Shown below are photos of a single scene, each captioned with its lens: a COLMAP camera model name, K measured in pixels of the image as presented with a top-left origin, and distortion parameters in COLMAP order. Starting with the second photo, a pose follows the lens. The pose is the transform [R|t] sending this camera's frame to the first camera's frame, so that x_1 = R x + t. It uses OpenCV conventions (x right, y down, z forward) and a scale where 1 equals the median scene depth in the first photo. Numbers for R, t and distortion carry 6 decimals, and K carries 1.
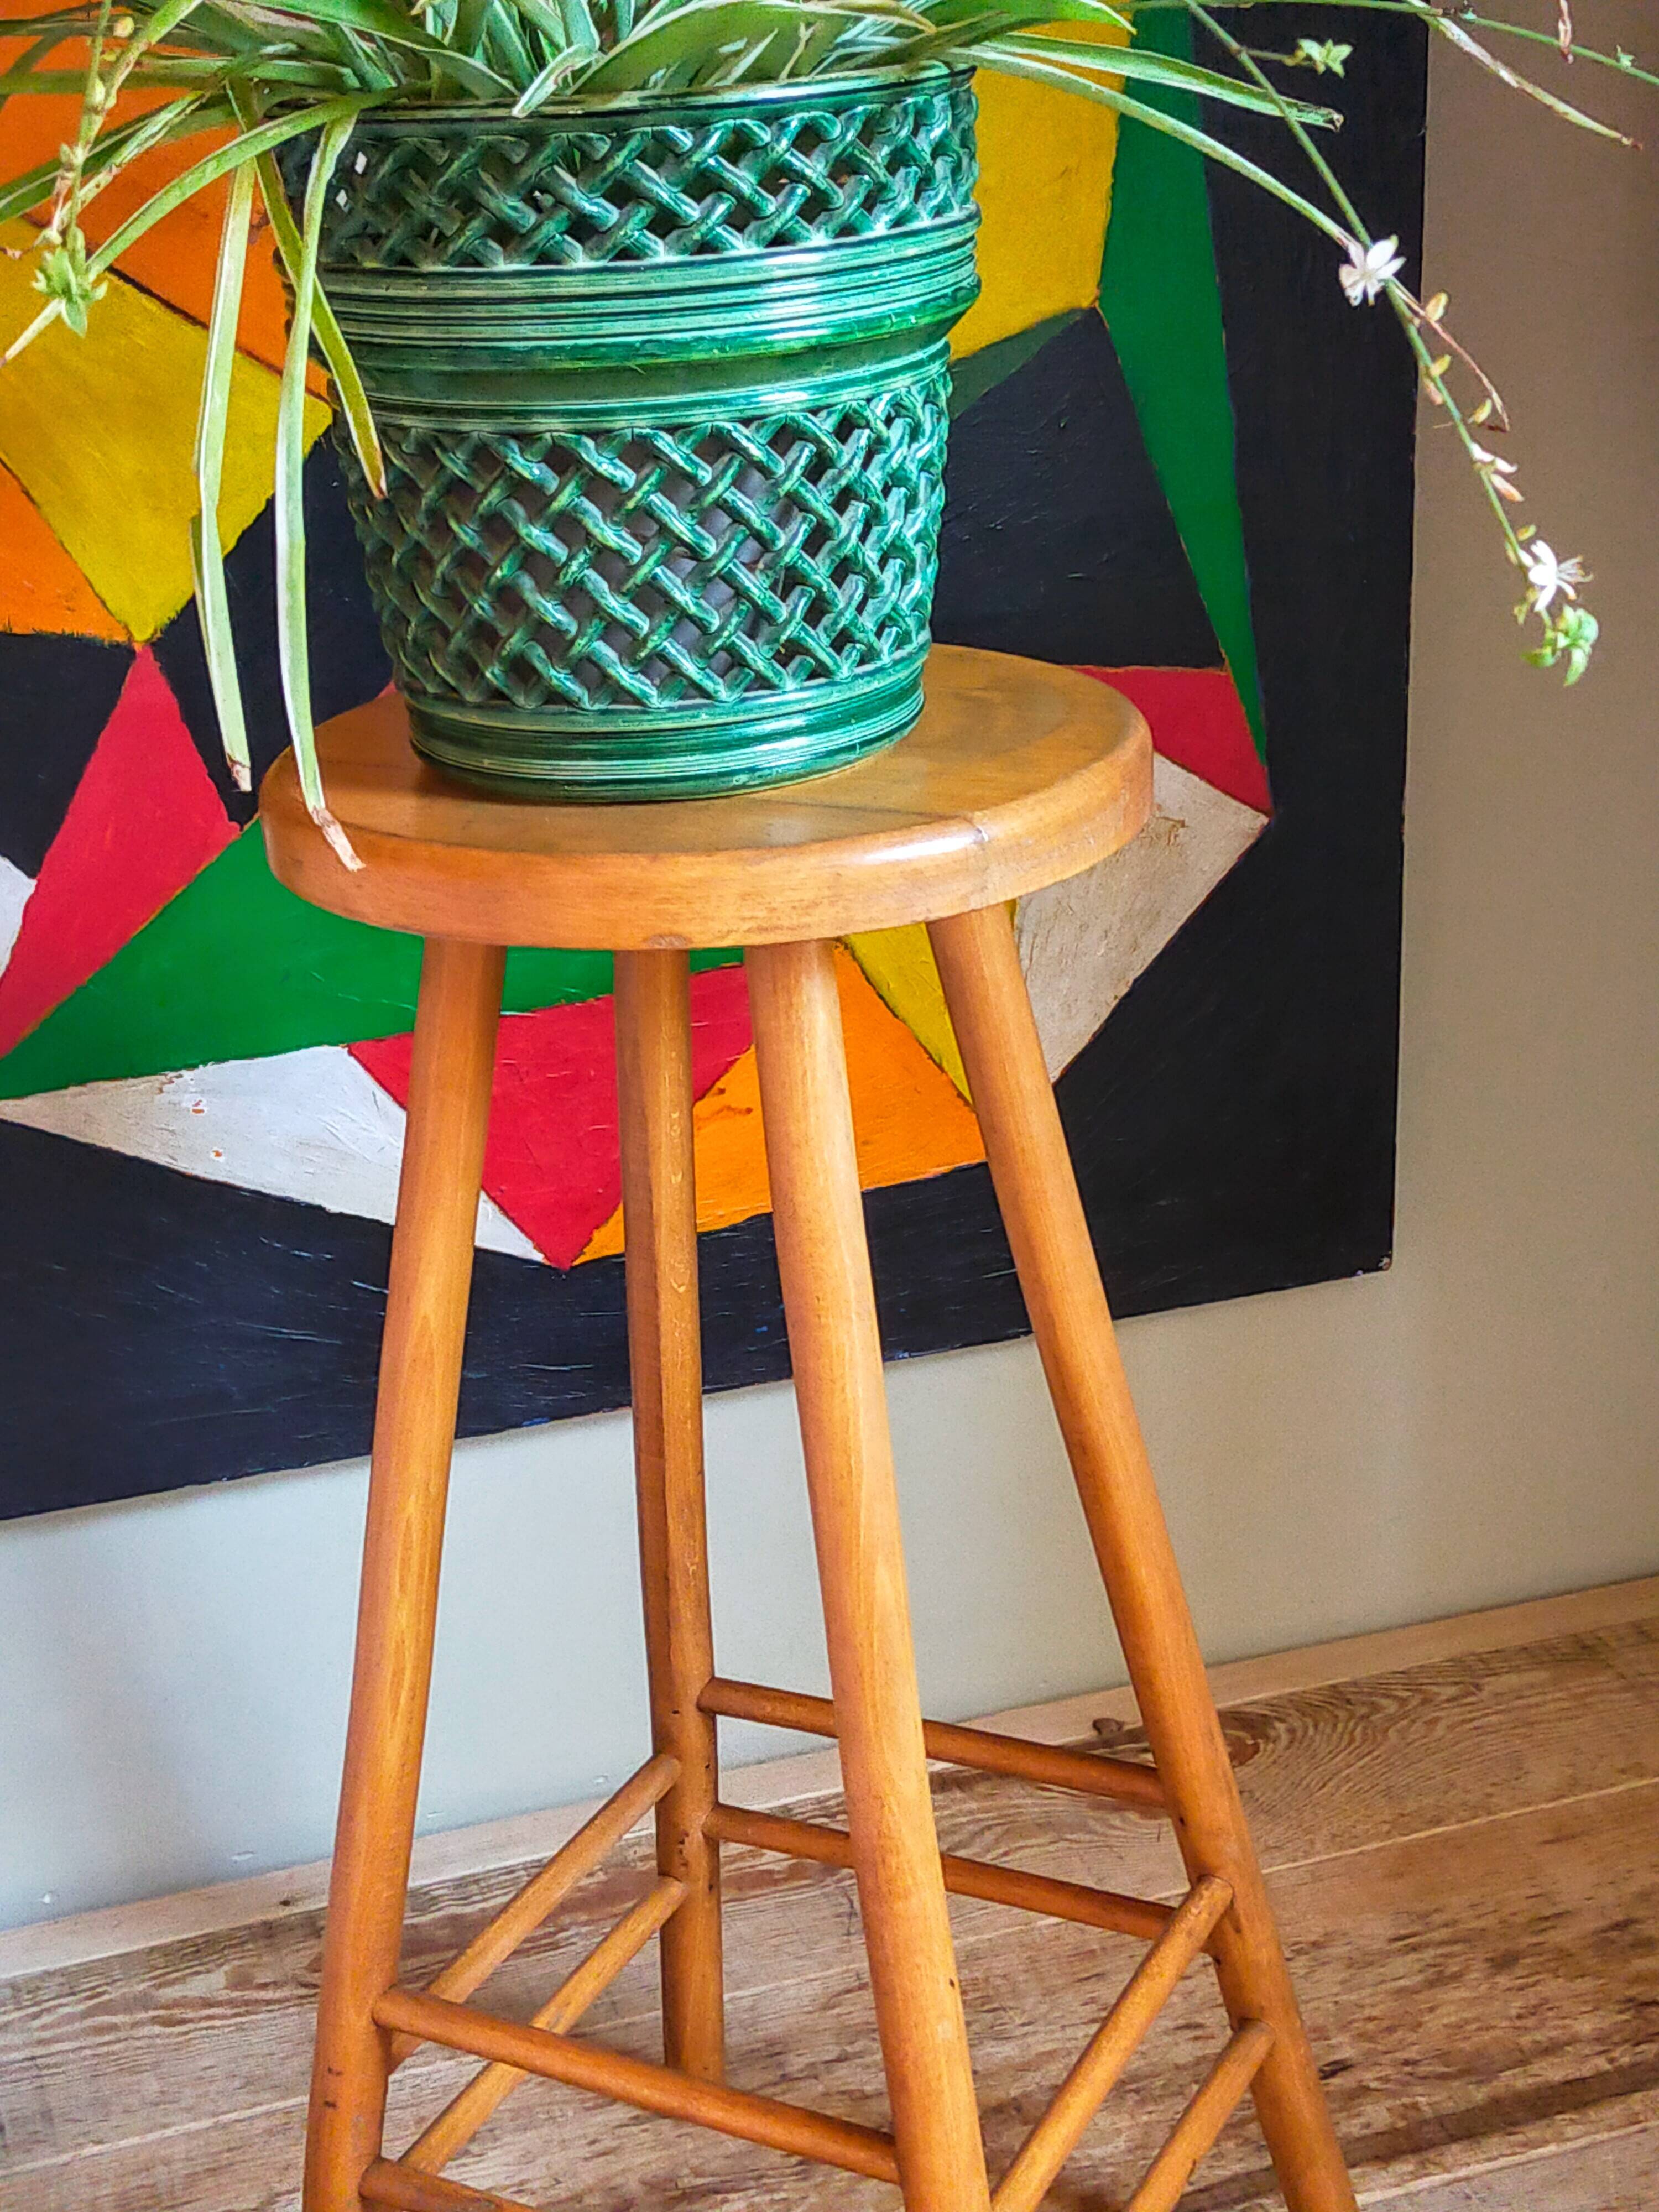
lens RADIAL K [[3345.9, 0, 842.7], [0, 3345.9, 1092.7], [0, 0, 1]] dist [0.094285, 0.000000]
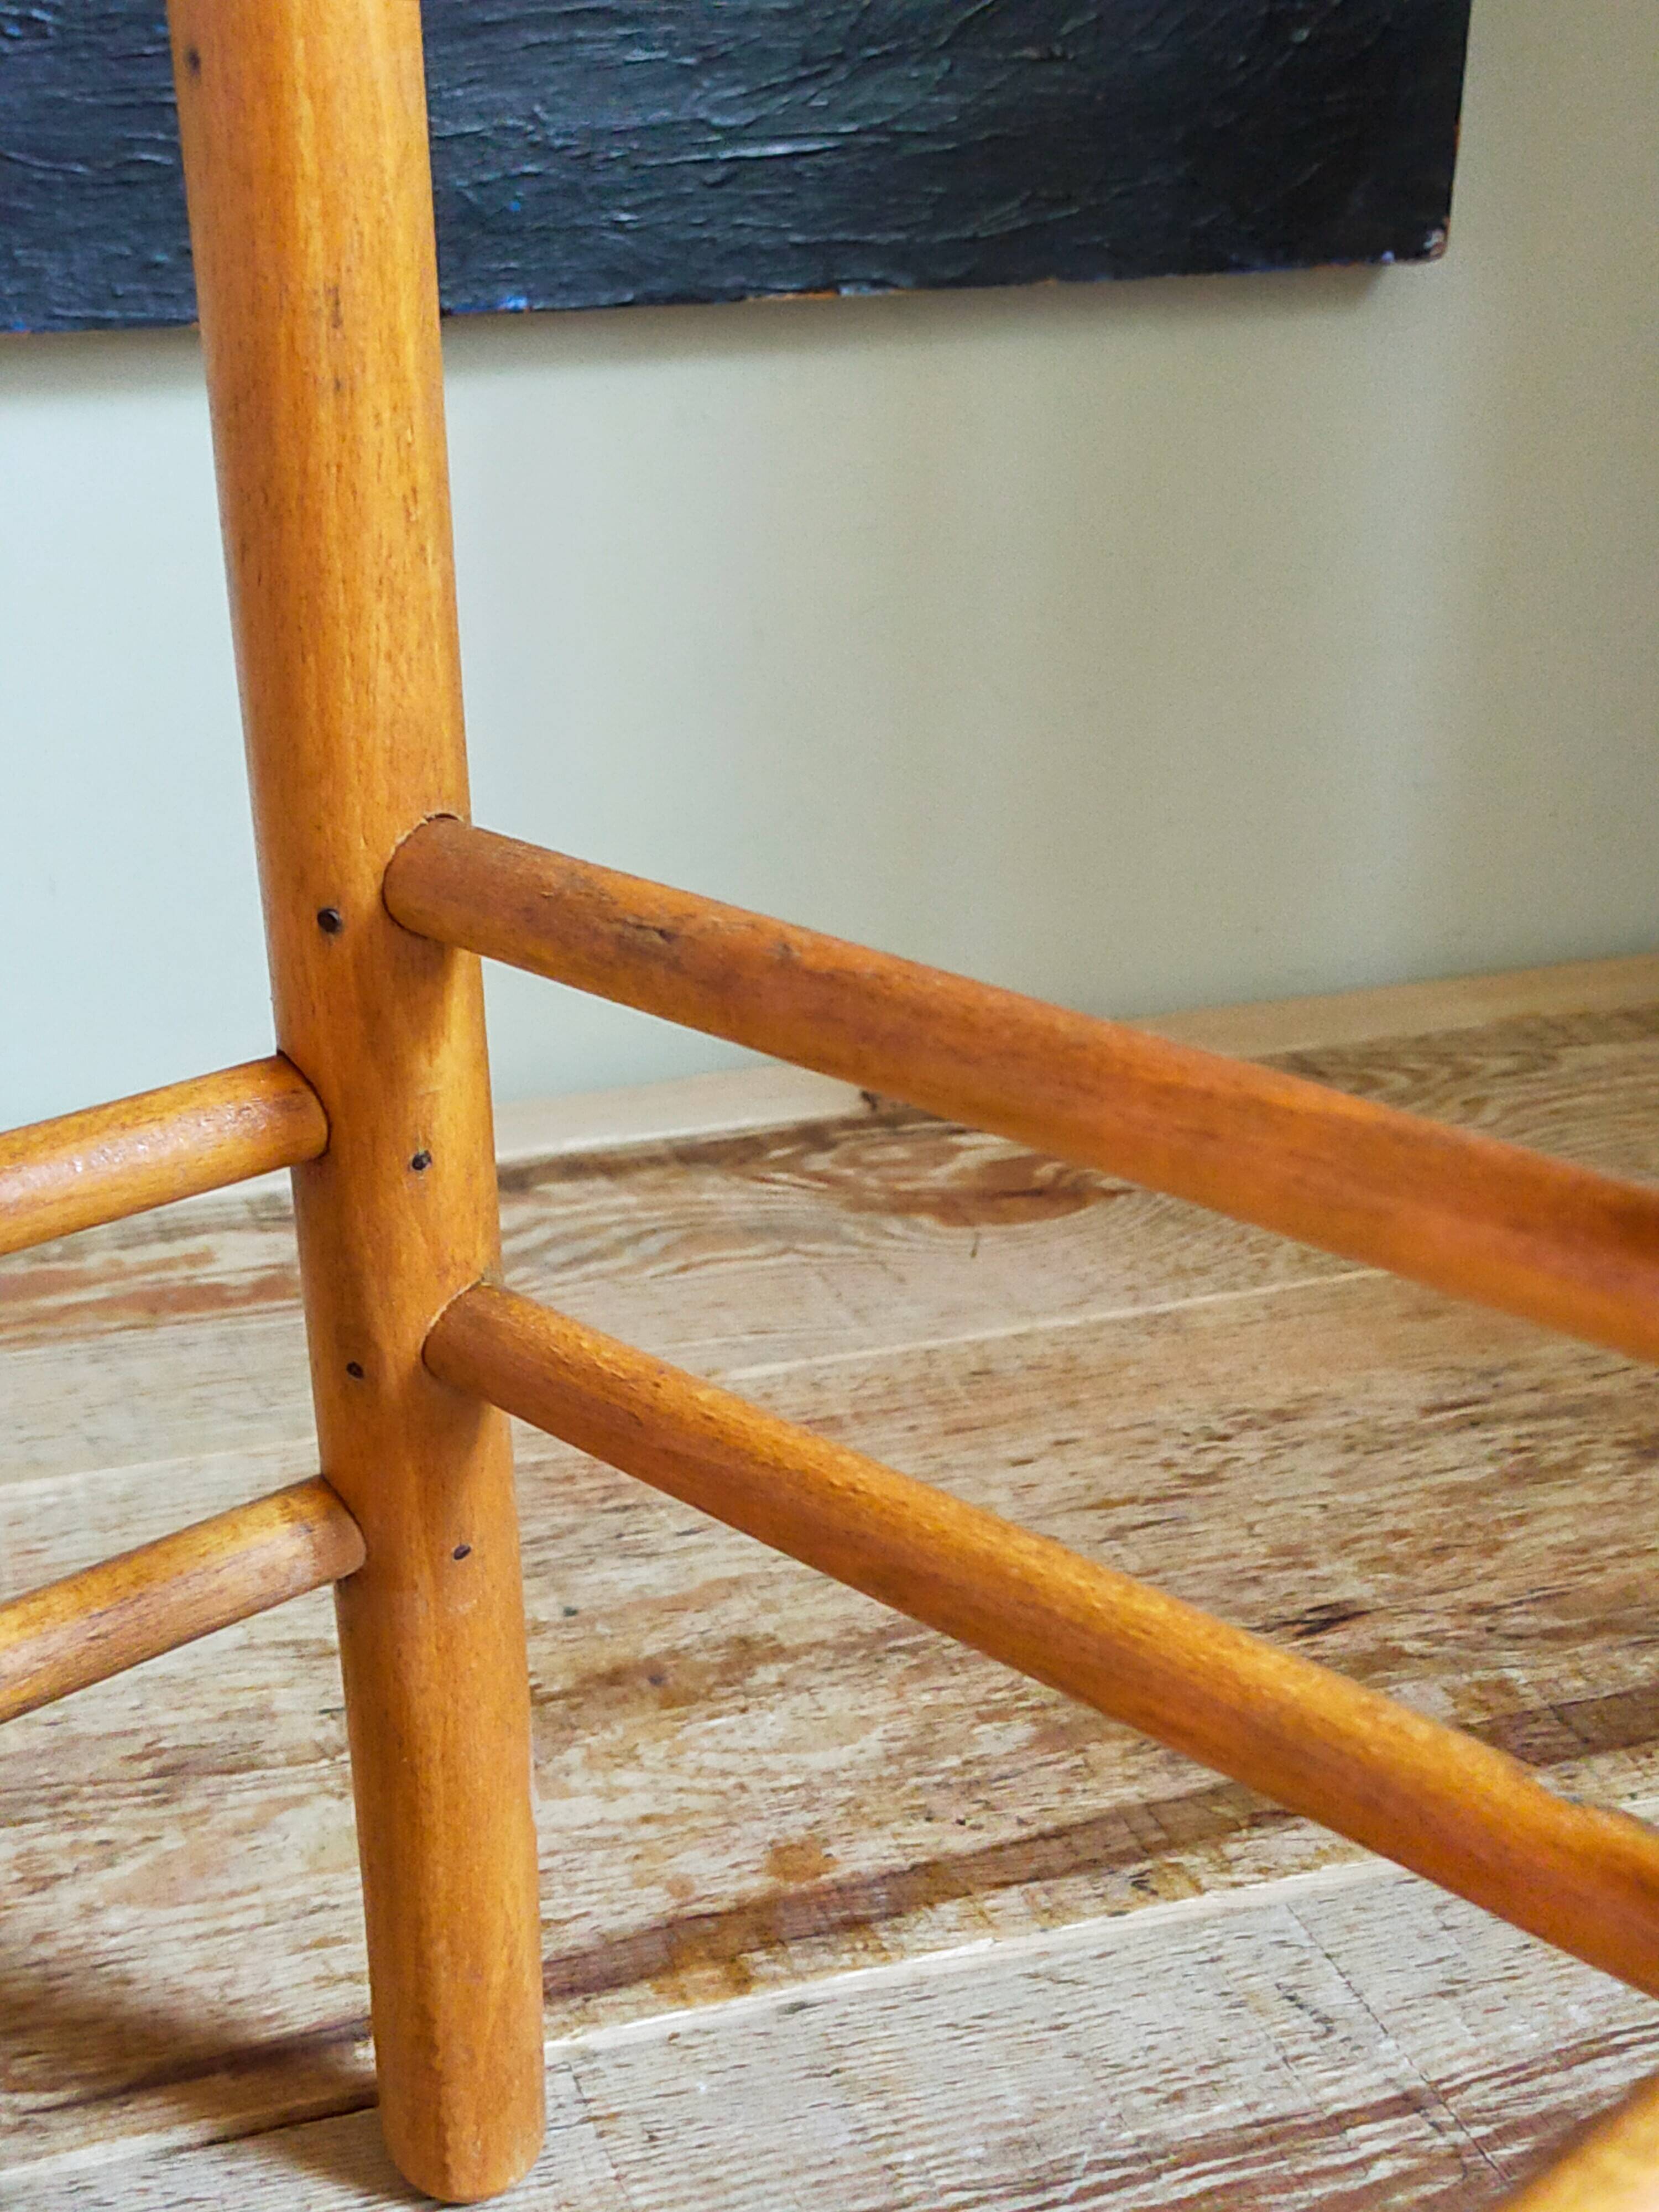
lens RADIAL K [[3345.9, 0, 838.5], [0, 3345.9, 1120.0], [0, 0, 1]] dist [0.094285, 0.000000]
pose [[0.998019, 0.034544, 0.052578, 0.048419], [-0.036100, 0.998929, 0.028948, 0.202786], [-0.051522, -0.030788, 0.998197, 0.521608]]
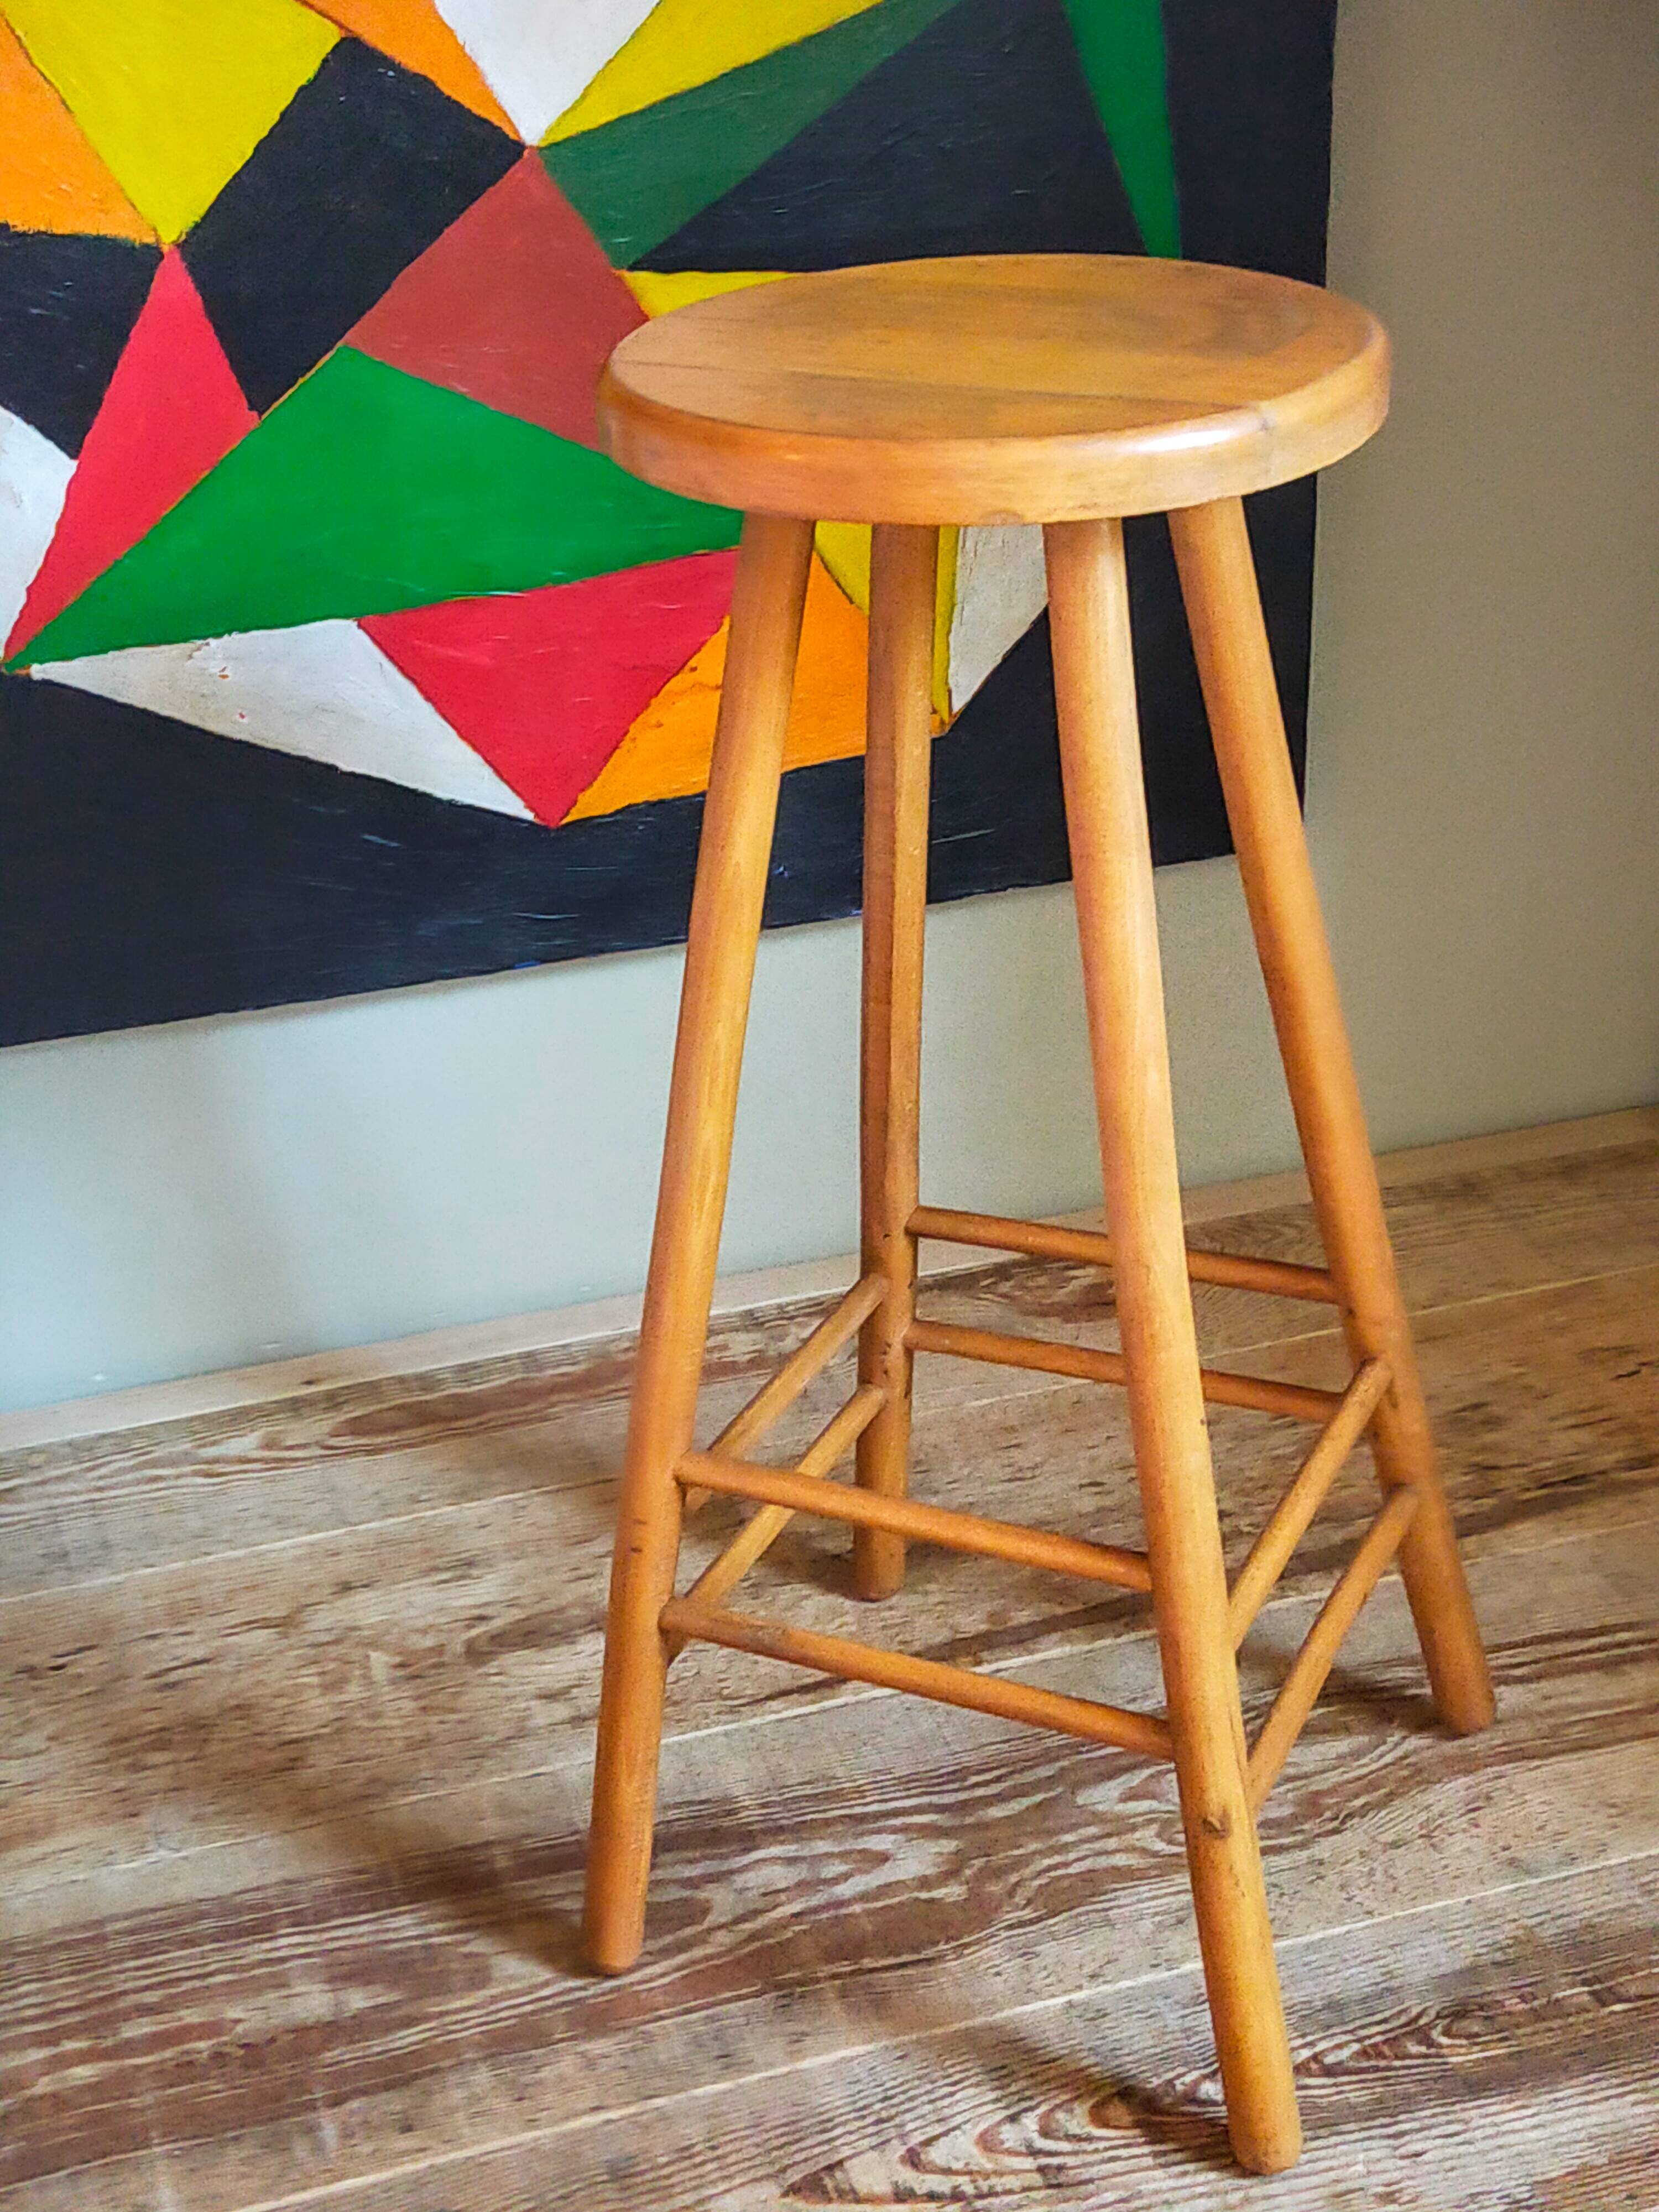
lens RADIAL K [[3345.9, 0, 849.0], [0, 3345.9, 1113.7], [0, 0, 1]] dist [0.094285, 0.000000]
pose [[0.999927, 0.011139, -0.004745, 0.023373], [-0.010589, 0.994580, 0.103433, 0.032179], [0.005871, -0.103375, 0.994625, -0.129962]]
